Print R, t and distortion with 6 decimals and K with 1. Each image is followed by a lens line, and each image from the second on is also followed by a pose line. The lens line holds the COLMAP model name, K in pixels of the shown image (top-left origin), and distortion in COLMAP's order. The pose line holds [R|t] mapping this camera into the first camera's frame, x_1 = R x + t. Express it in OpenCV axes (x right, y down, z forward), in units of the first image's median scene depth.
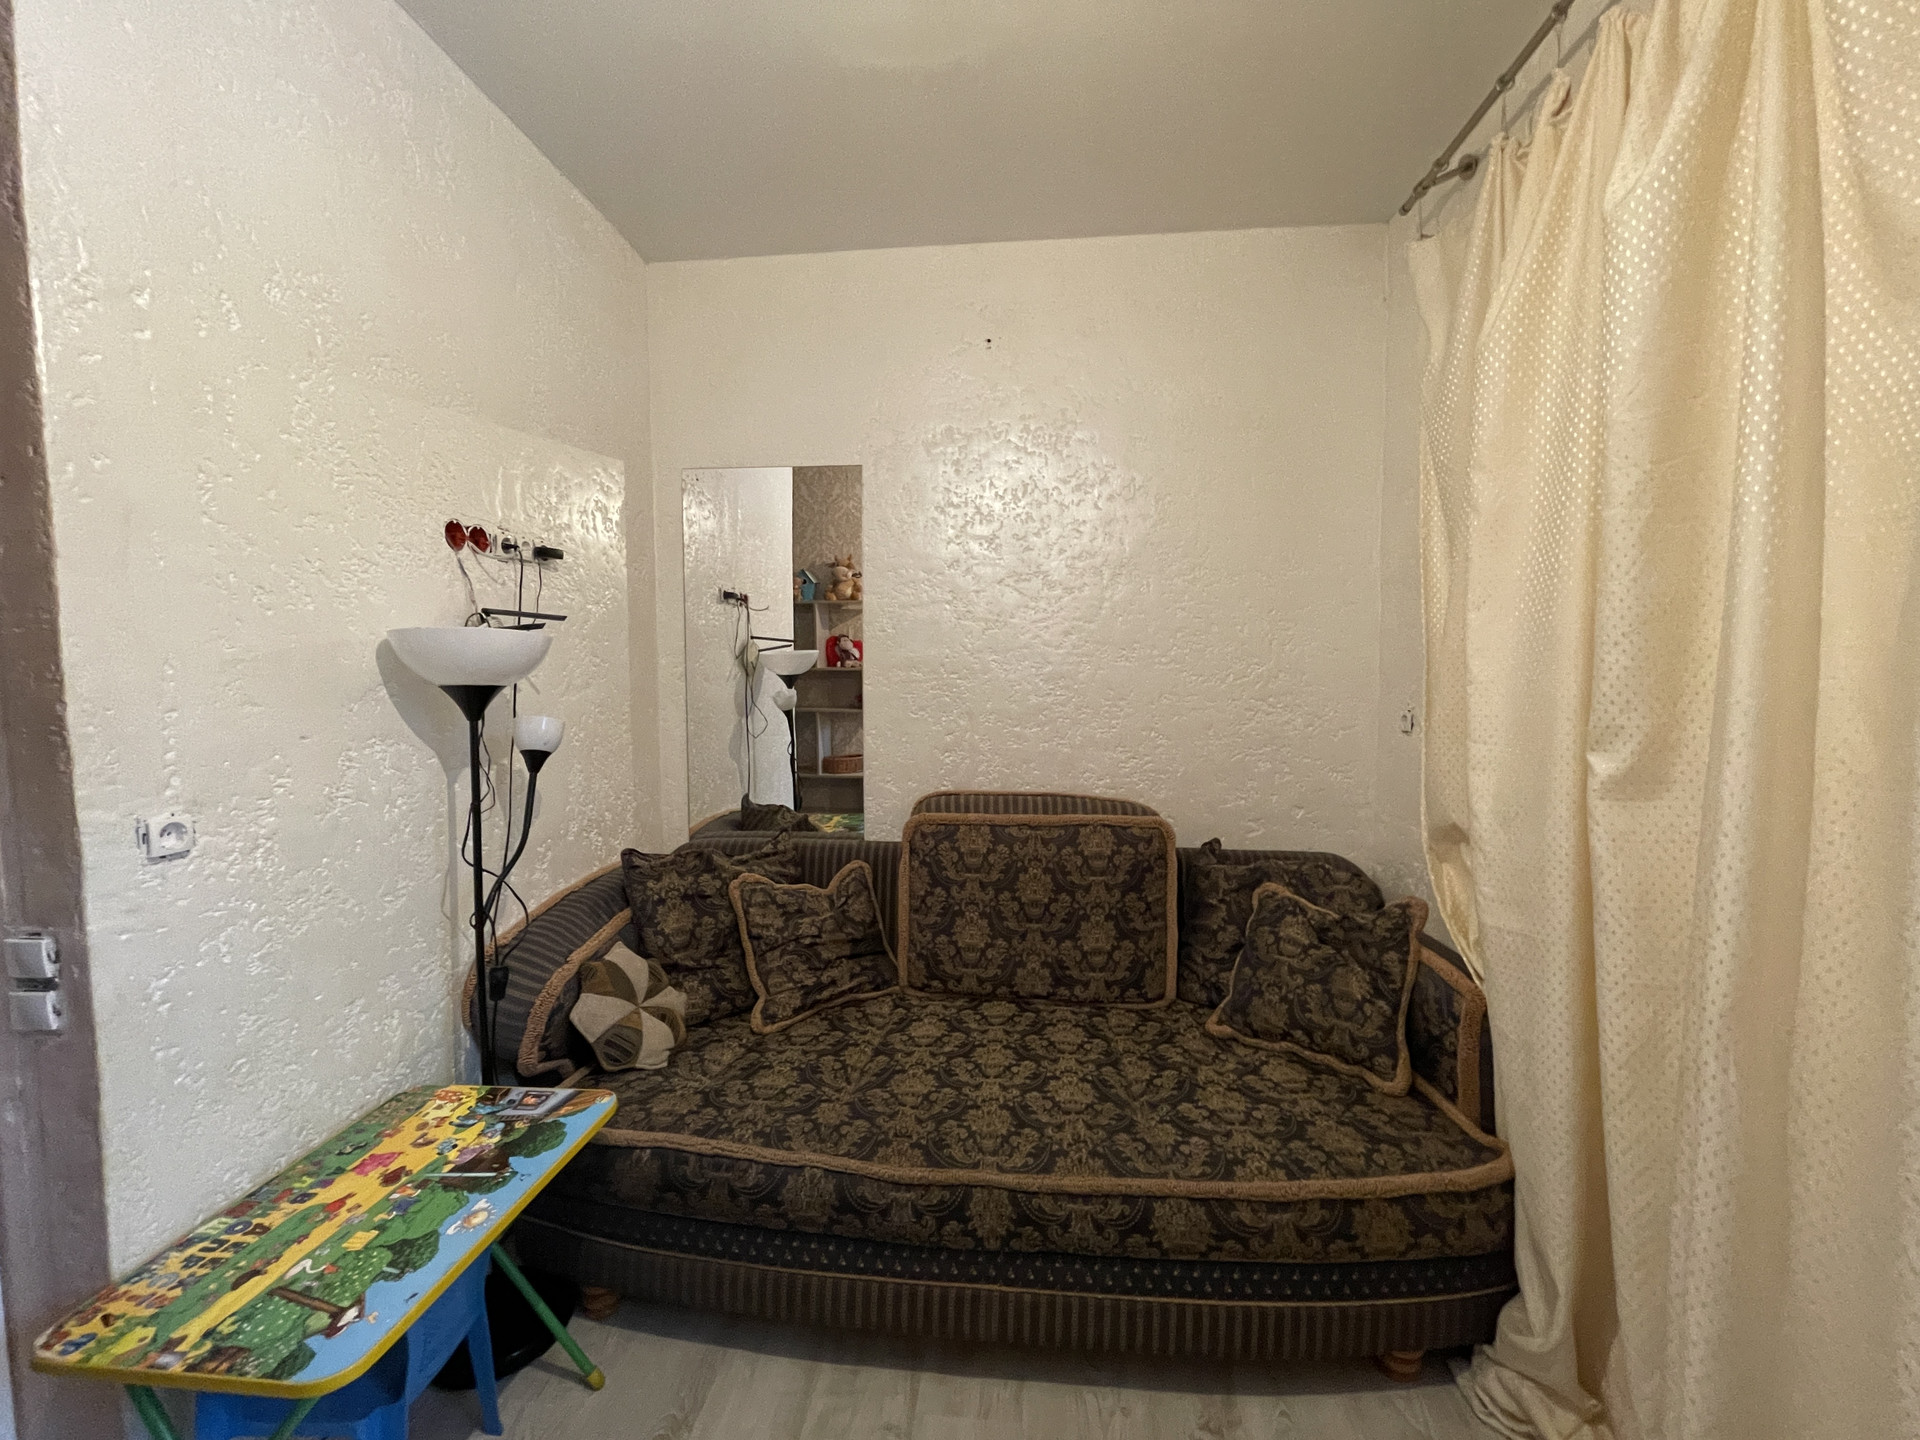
lens RADIAL K [[777.2, 0, 959.4], [0, 777.2, 713.7], [0, 0, 1]] dist [-0.003731, 0.000239]
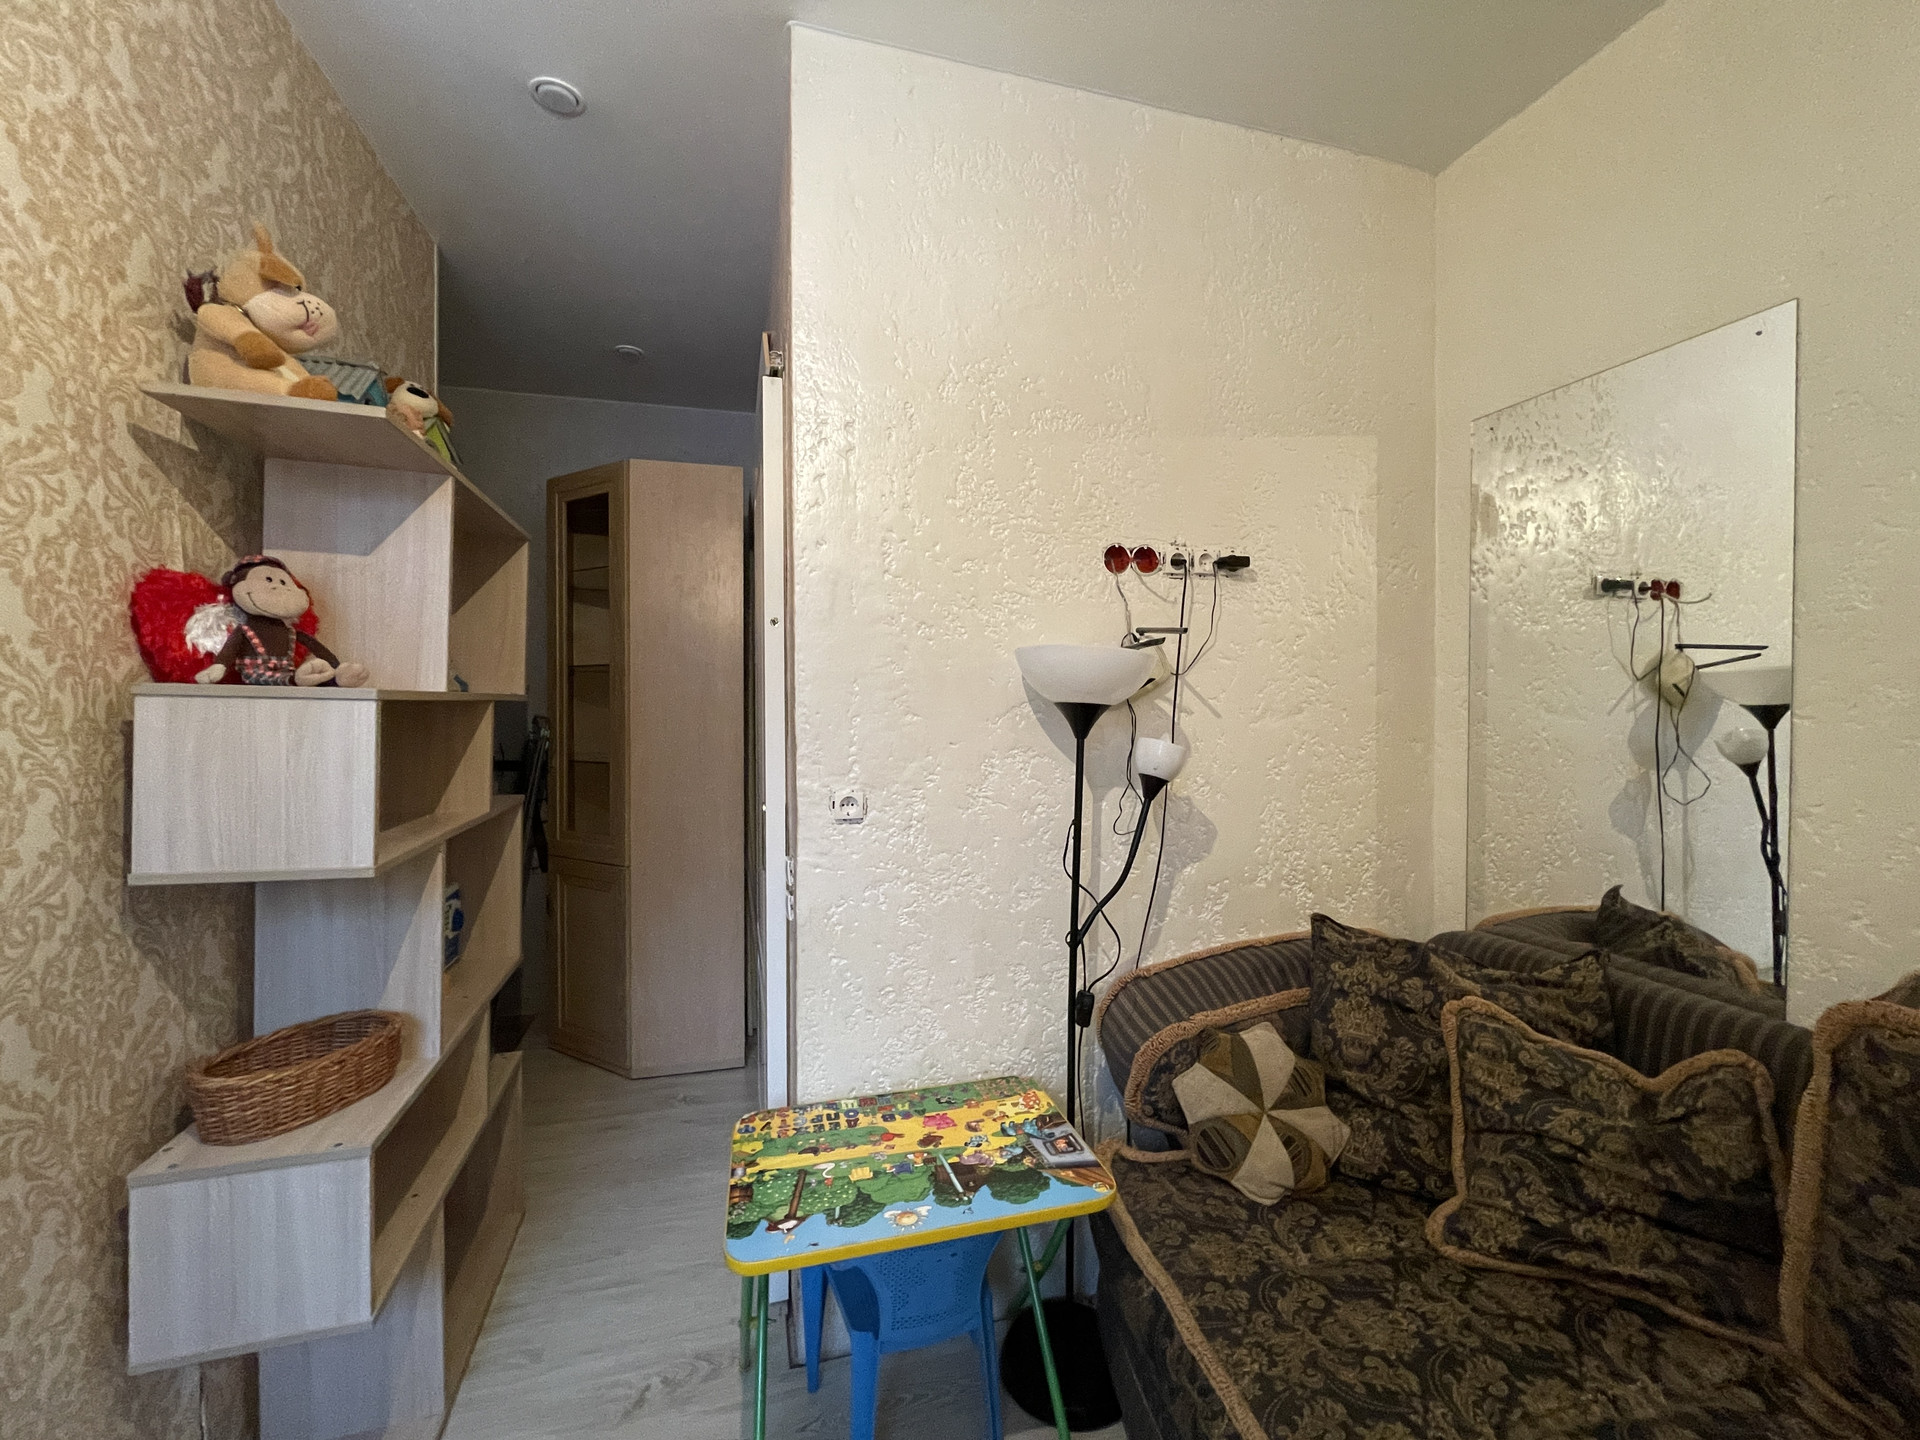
lens RADIAL K [[777.2, 0, 955.1], [0, 777.2, 714.7], [0, 0, 1]] dist [-0.003731, 0.000239]
pose [[0.360146, 0.010909, -0.932832, 0.219196], [-0.058300, 0.998240, -0.010834, -0.001066], [0.931072, 0.058286, 0.360149, 0.417691]]
